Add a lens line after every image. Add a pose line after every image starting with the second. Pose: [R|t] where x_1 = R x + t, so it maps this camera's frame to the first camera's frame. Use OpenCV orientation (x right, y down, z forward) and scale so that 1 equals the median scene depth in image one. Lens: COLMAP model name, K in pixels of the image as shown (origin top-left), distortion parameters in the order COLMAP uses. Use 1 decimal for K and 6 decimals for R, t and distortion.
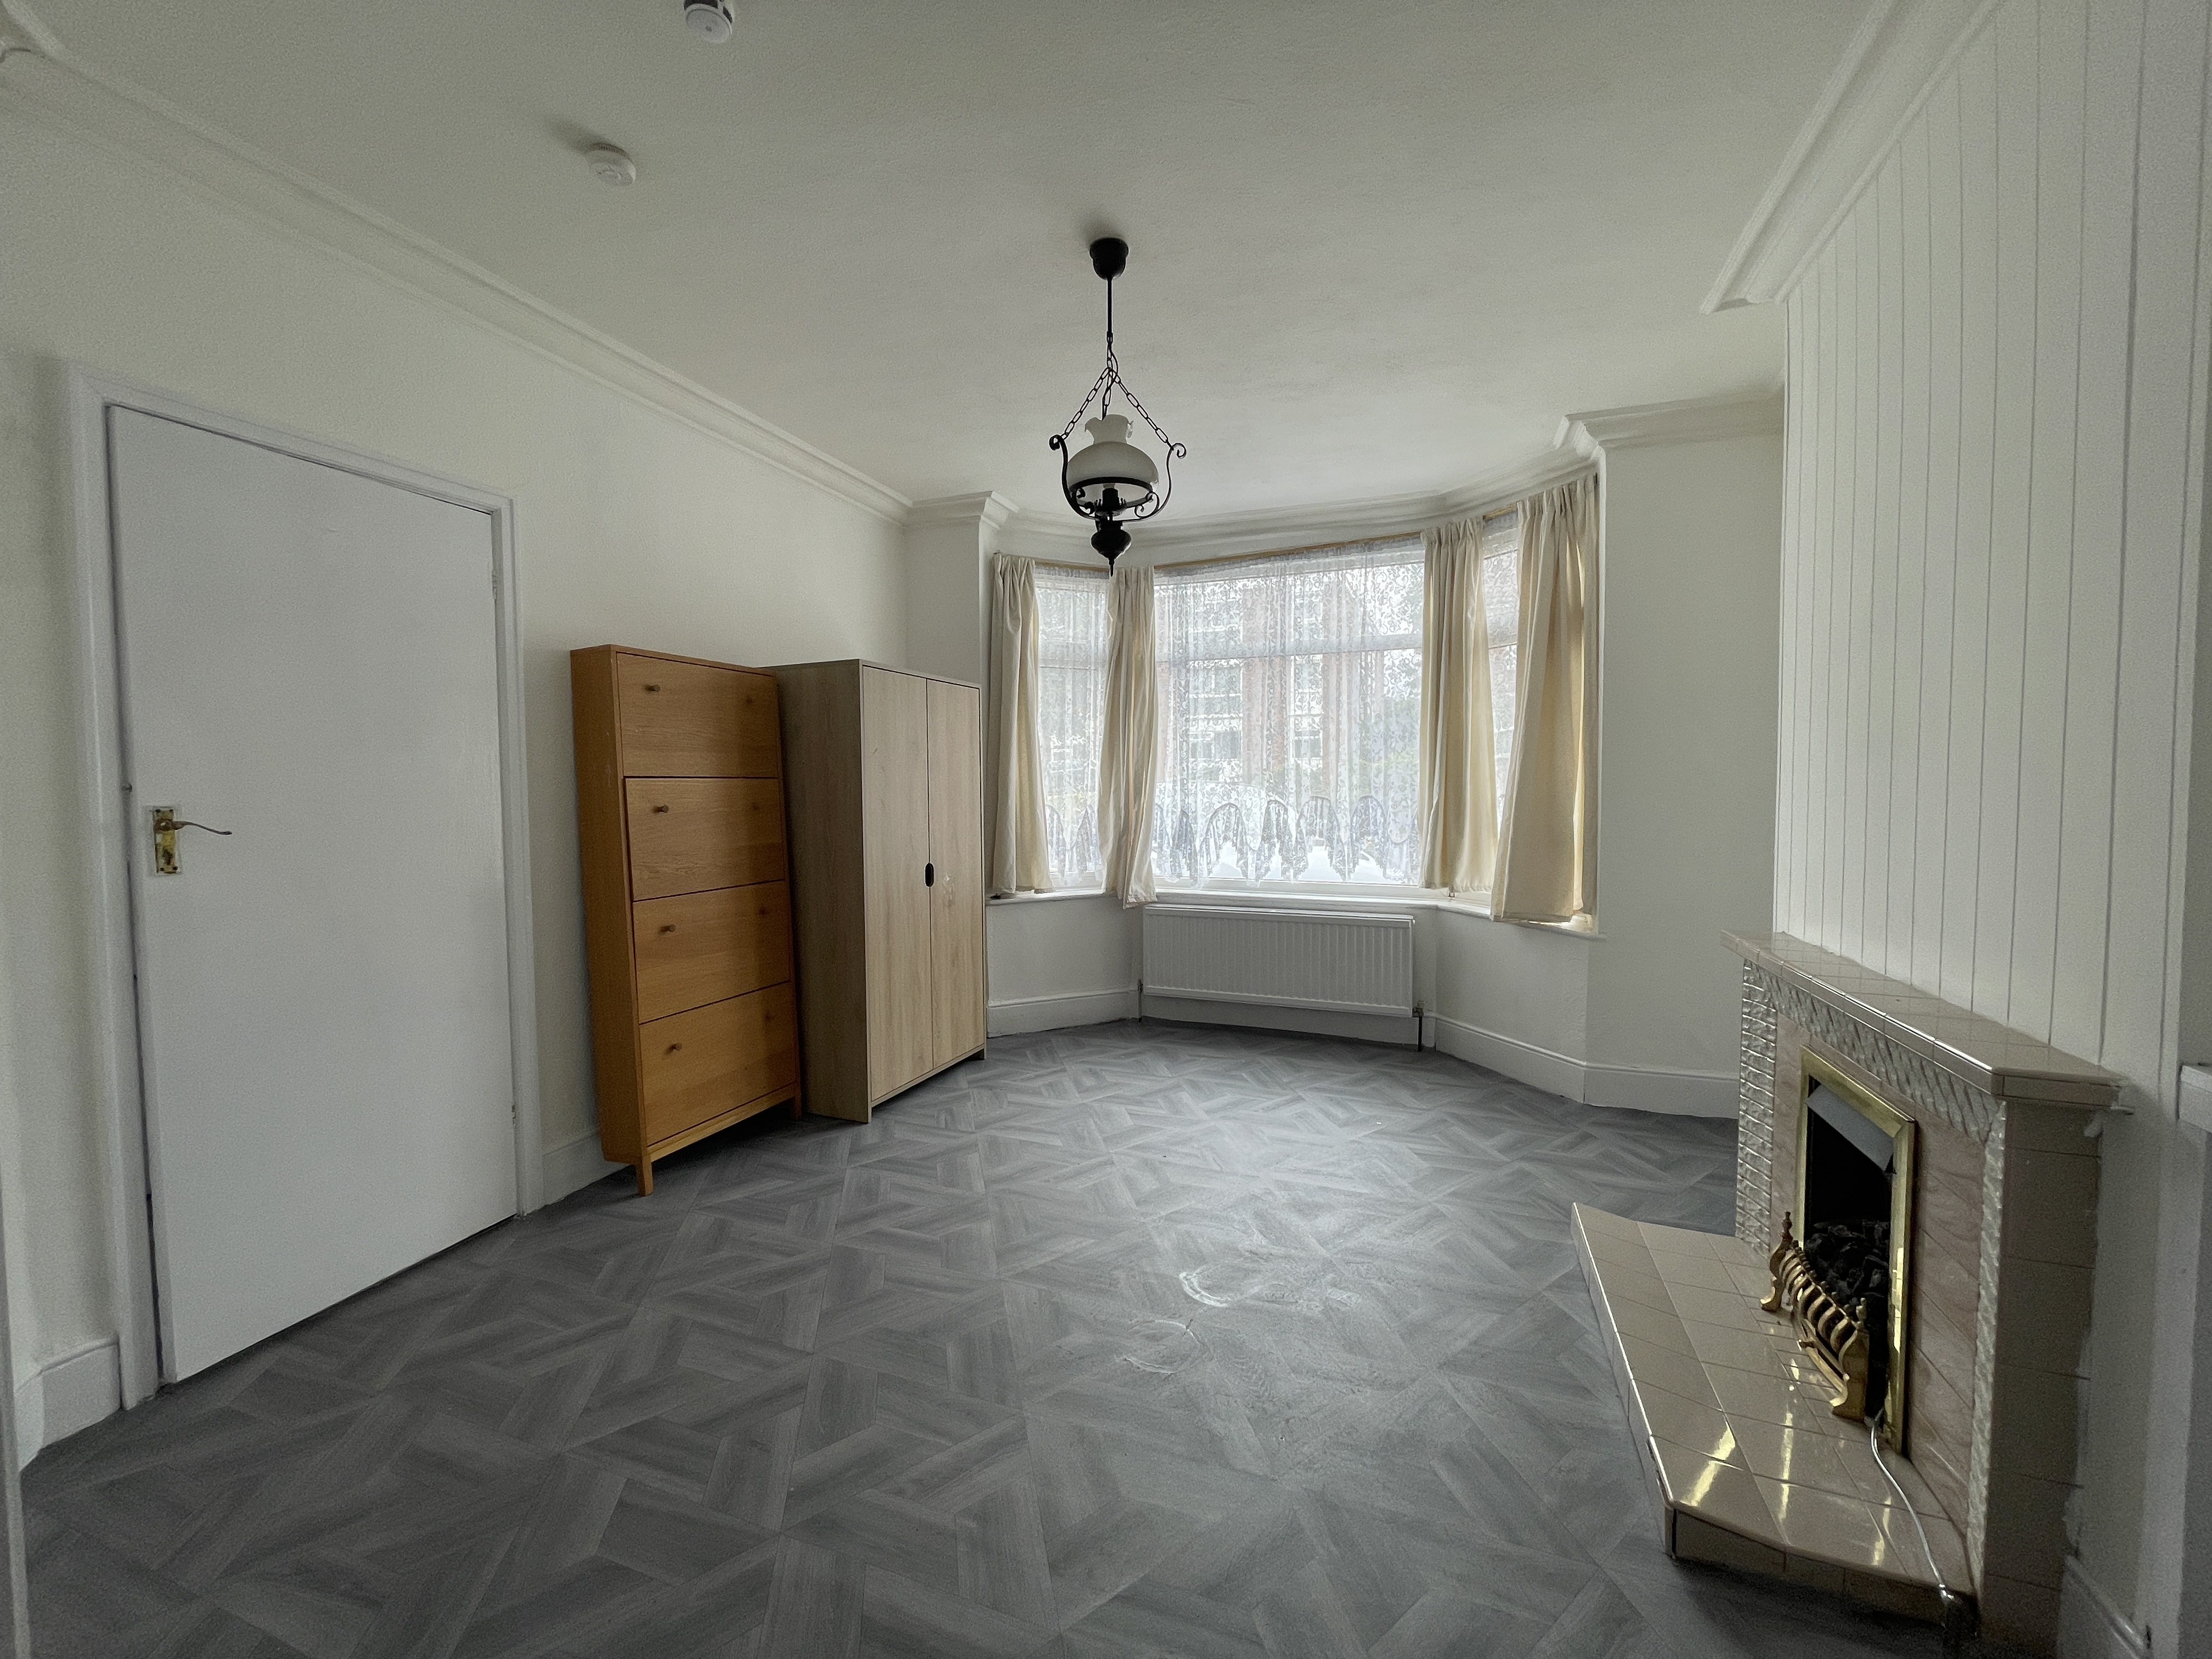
lens RADIAL K [[889.8, 0, 1098.1], [0, 889.8, 823.8], [0, 0, 1]] dist [-0.000441, -0.000169]
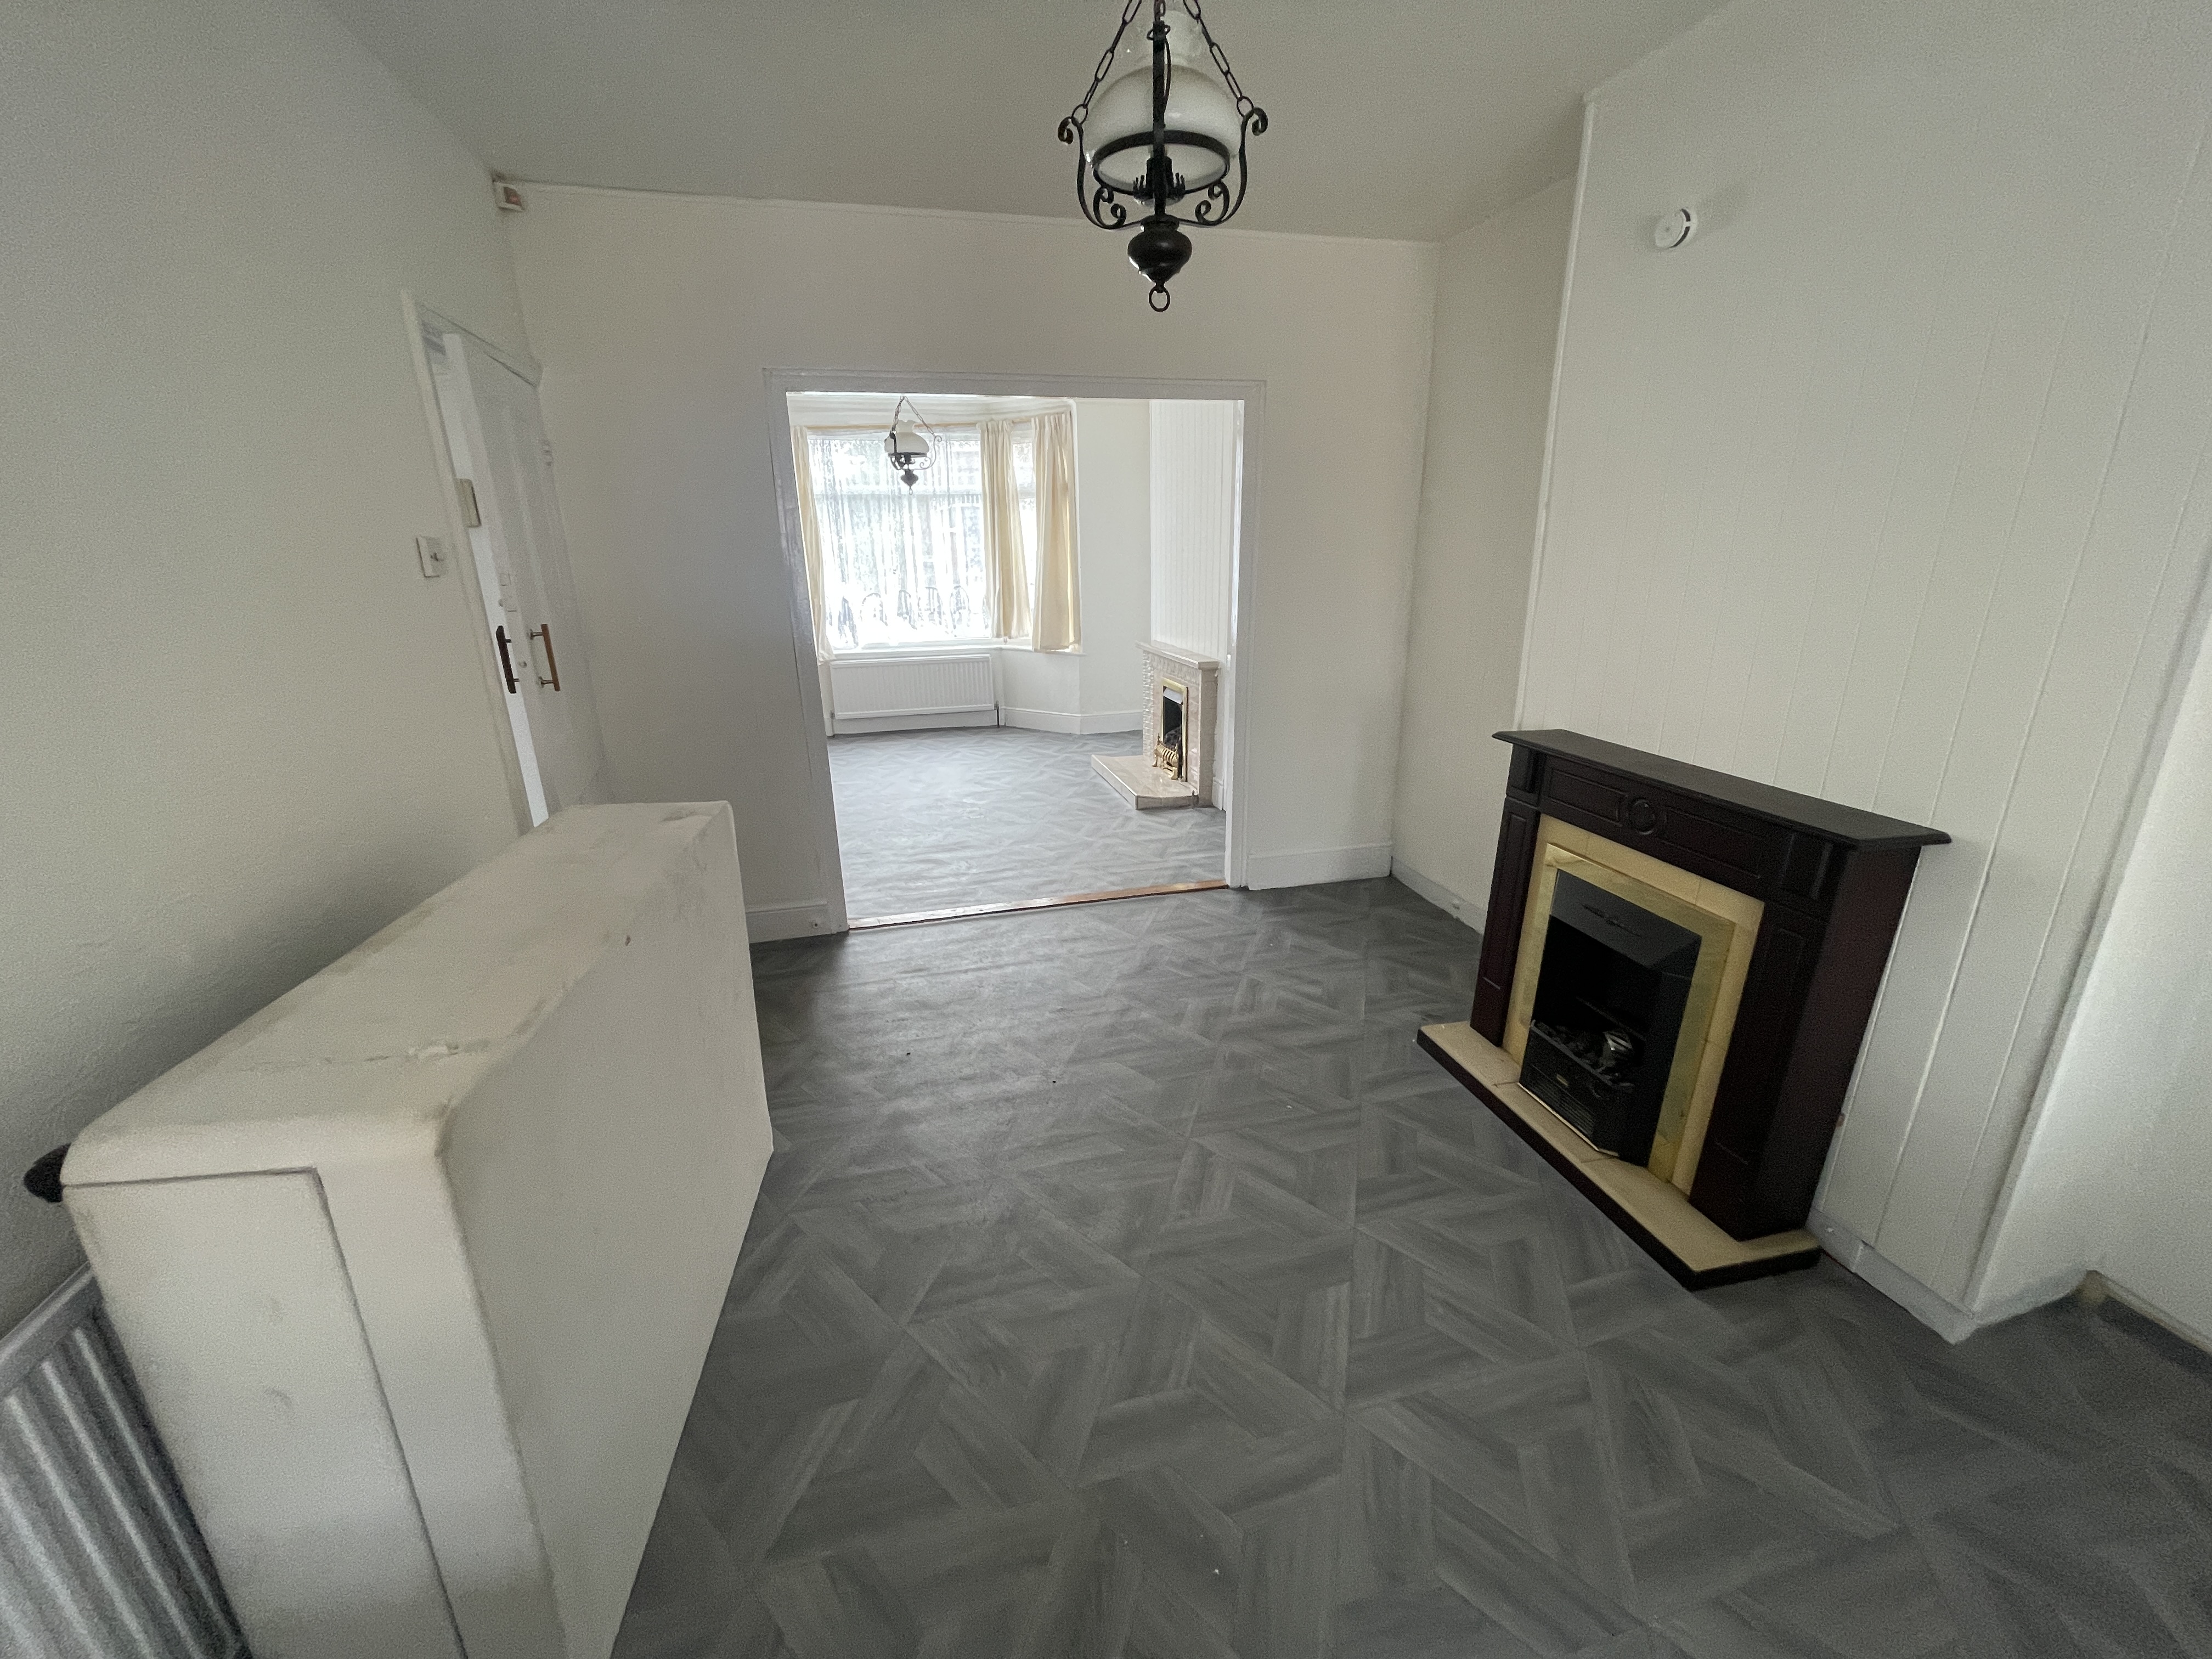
lens RADIAL K [[889.8, 0, 1105.6], [0, 889.8, 830.4], [0, 0, 1]] dist [-0.000441, -0.000169]
pose [[0.817150, -0.187712, 0.545005, -0.543584], [0.040677, 0.961912, 0.270315, -0.032994], [-0.574988, -0.198719, 0.793662, -0.683627]]
